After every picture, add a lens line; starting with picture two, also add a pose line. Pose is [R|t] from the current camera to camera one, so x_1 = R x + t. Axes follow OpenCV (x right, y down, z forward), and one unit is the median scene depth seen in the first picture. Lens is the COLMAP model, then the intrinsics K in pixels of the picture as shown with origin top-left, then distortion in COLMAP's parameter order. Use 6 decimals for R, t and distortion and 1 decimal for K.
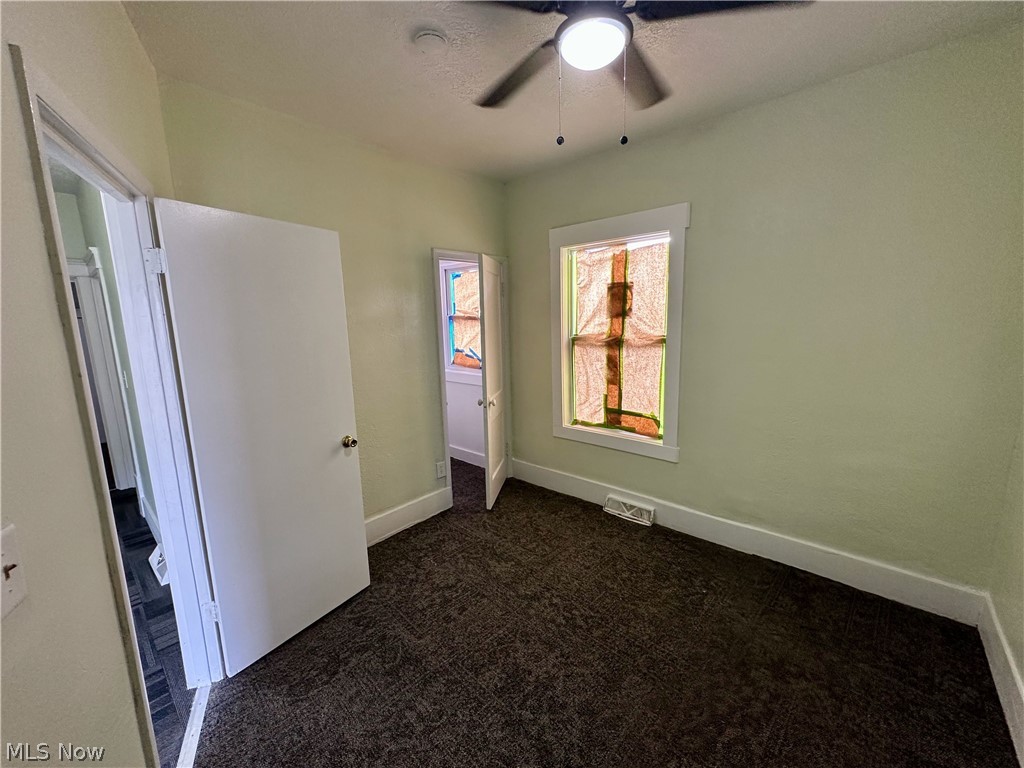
lens RADIAL K [[407.6, 0, 513.3], [0, 407.6, 383.0], [0, 0, 1]] dist [-0.002367, 0.000297]
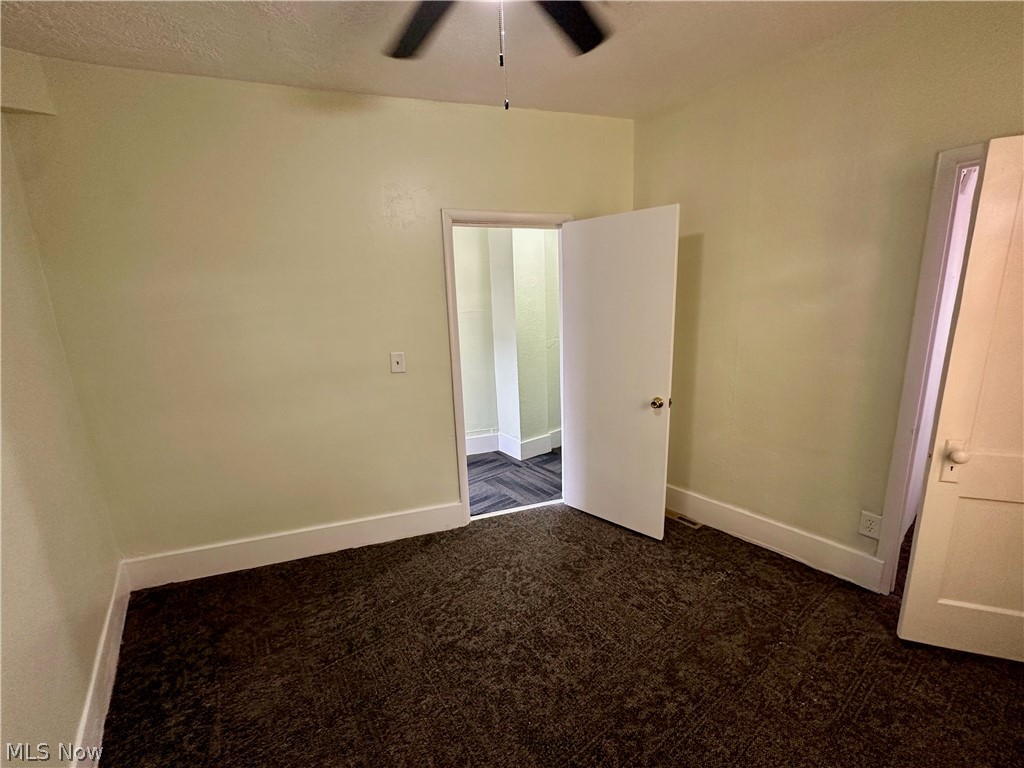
lens RADIAL K [[407.6, 0, 513.3], [0, 407.6, 383.0], [0, 0, 1]] dist [-0.002367, 0.000297]
pose [[-0.175728, 0.228860, -0.957467, 0.703005], [-0.114594, 0.961234, 0.250792, -0.137742], [0.977746, 0.153791, -0.142690, 0.772145]]
